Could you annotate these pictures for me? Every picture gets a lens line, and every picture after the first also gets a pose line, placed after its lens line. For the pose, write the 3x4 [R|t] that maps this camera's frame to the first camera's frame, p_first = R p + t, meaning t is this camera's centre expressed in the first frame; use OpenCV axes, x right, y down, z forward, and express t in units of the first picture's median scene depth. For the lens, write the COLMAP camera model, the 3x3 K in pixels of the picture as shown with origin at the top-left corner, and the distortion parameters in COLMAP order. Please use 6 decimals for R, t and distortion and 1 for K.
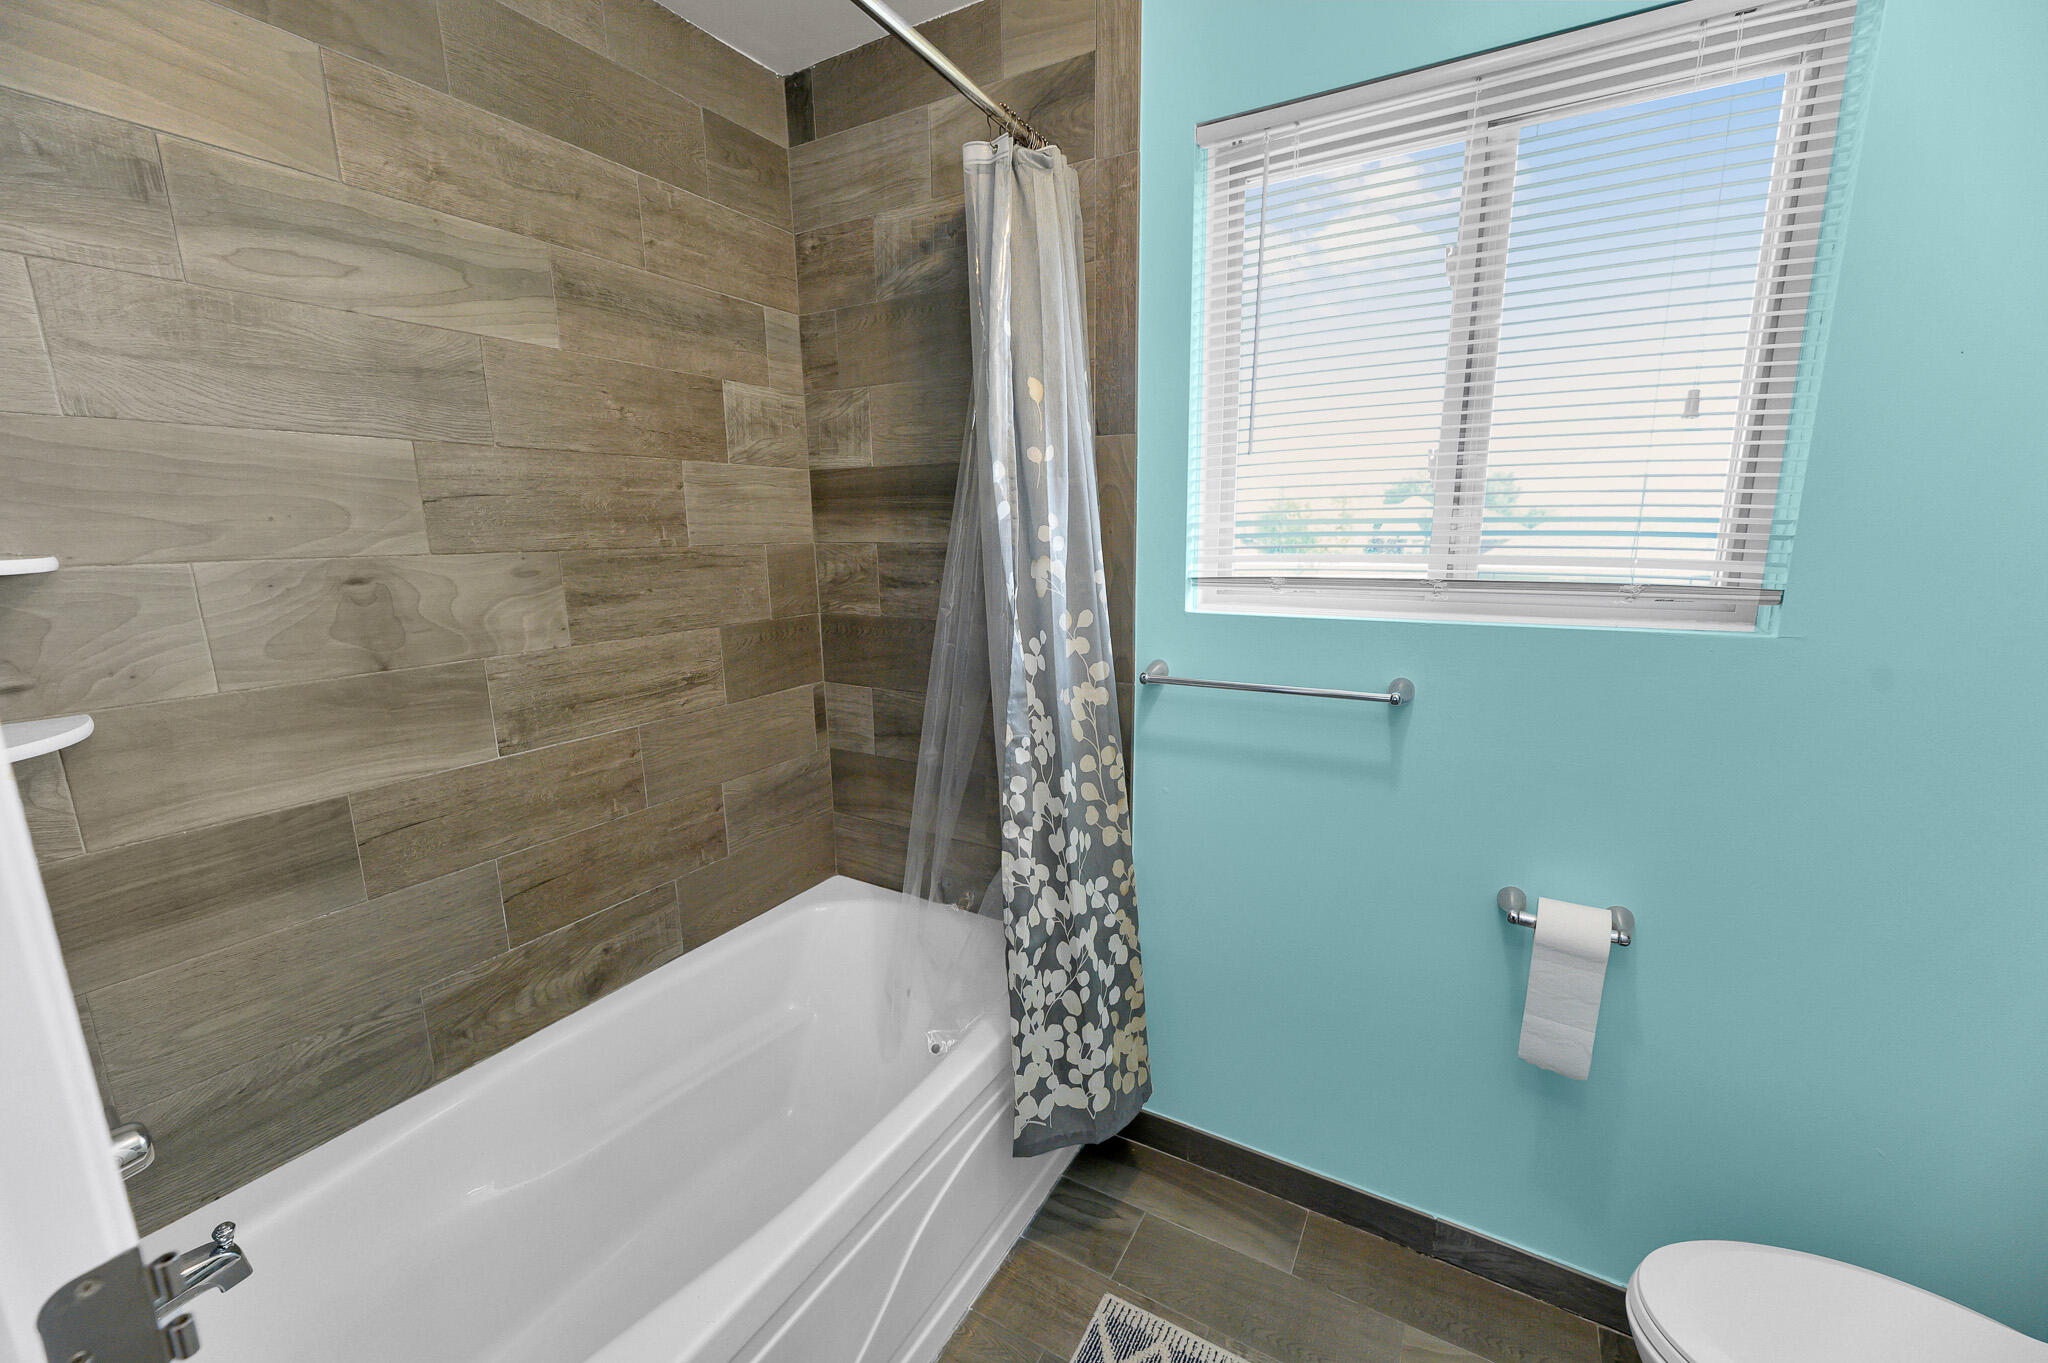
lens RADIAL K [[816.2, 0, 1024.7], [0, 816.2, 689.2], [0, 0, 1]] dist [0.000661, -0.000124]
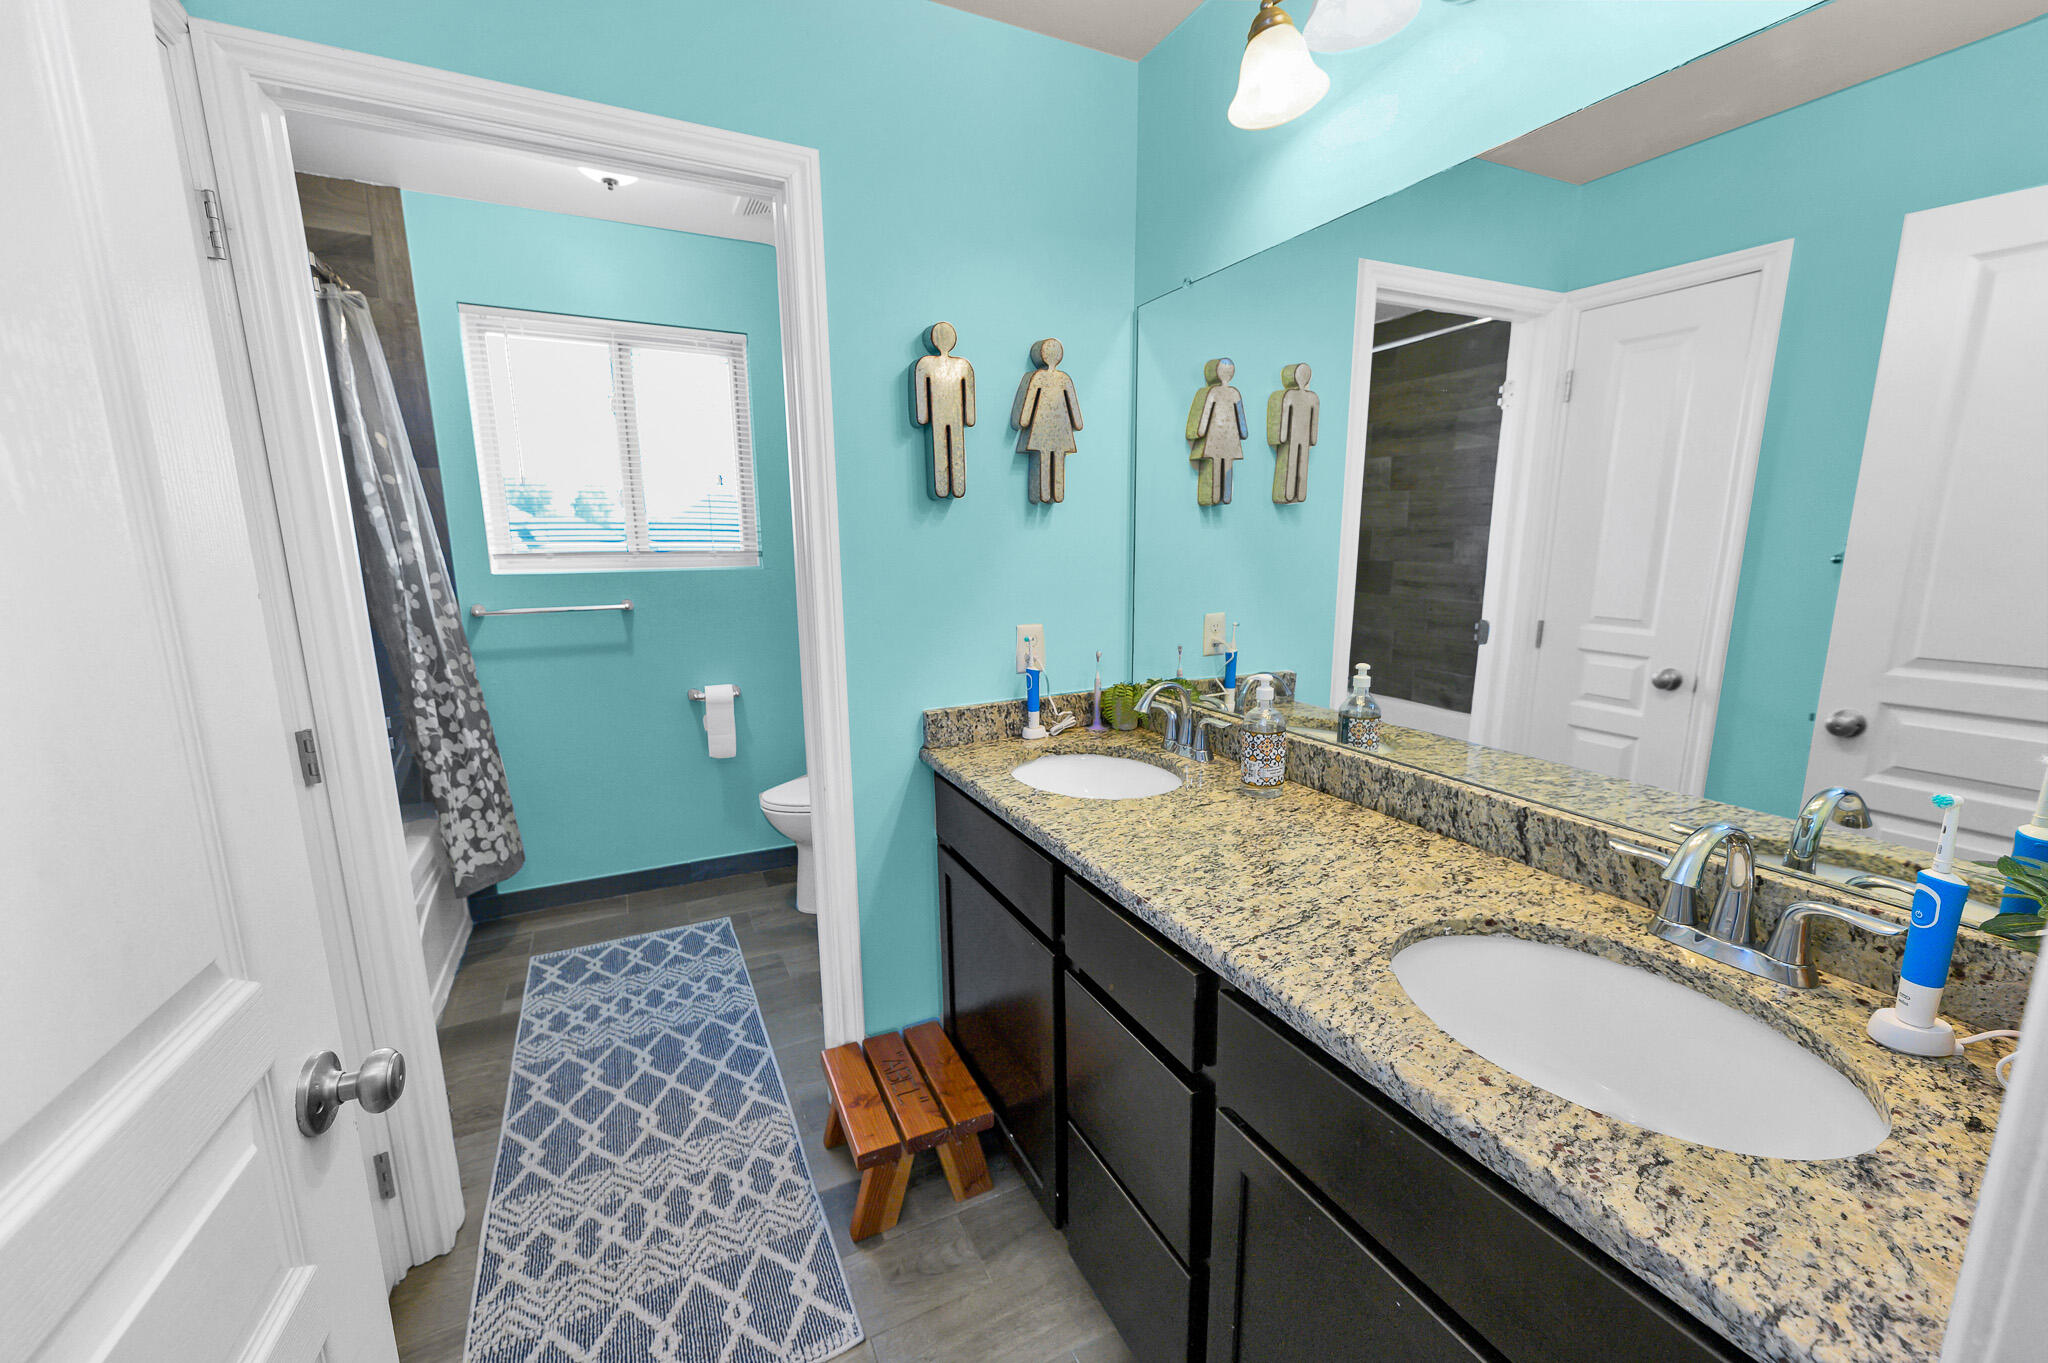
lens RADIAL K [[816.2, 0, 1030.8], [0, 816.2, 686.2], [0, 0, 1]] dist [0.000661, -0.000124]
pose [[0.543245, -0.146070, 0.826770, -0.683766], [0.163012, 0.984360, 0.066802, 0.221214], [-0.823597, 0.098483, 0.558560, -0.927144]]
